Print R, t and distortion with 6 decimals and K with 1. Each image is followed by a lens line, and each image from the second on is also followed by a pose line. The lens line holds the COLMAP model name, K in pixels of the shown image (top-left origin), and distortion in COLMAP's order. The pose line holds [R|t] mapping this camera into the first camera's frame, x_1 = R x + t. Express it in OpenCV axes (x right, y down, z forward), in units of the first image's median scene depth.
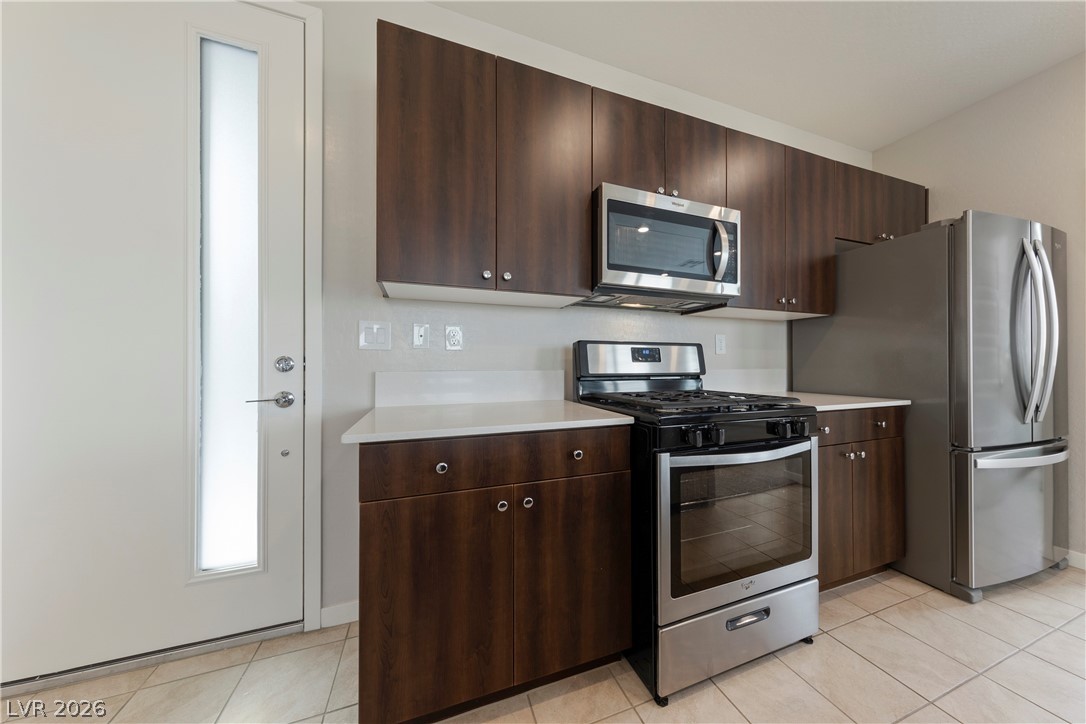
lens RADIAL K [[345.0, 0, 543.8], [0, 345.0, 365.5], [0, 0, 1]] dist [0.000865, -0.000124]
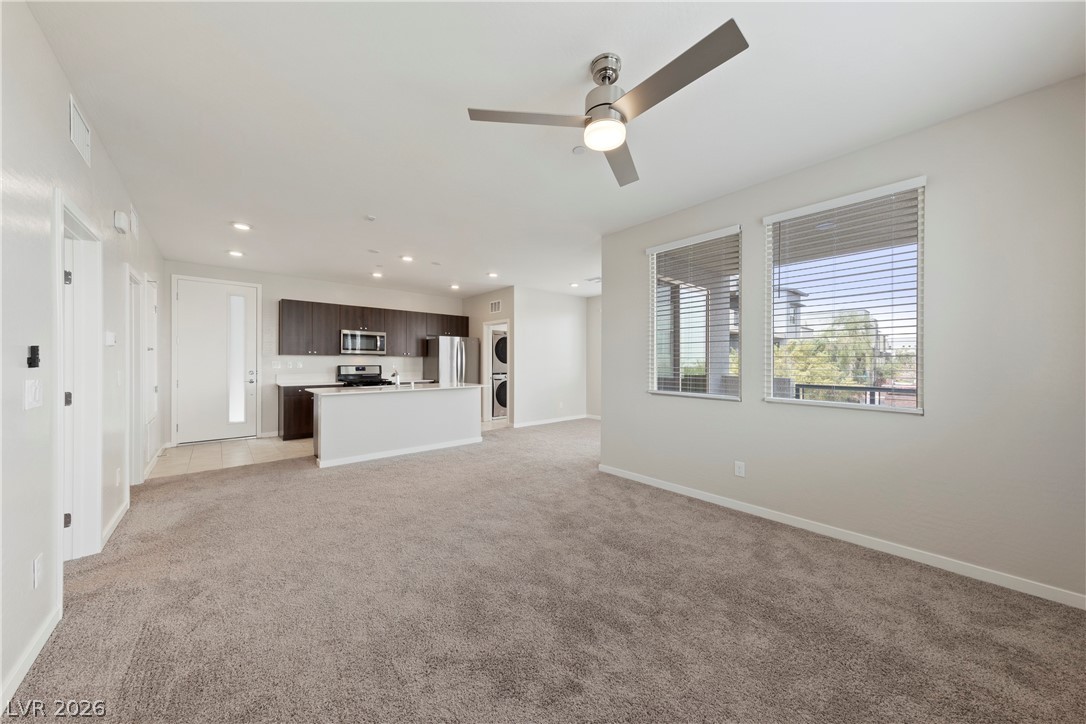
lens RADIAL K [[361.1, 0, 532.8], [0, 361.1, 364.1], [0, 0, 1]] dist [-0.001003, -0.000018]
pose [[0.935733, 0.003609, 0.352690, 0.749698], [-0.003492, 0.999993, -0.000967, -0.098096], [-0.352692, -0.000327, 0.935740, -3.693951]]
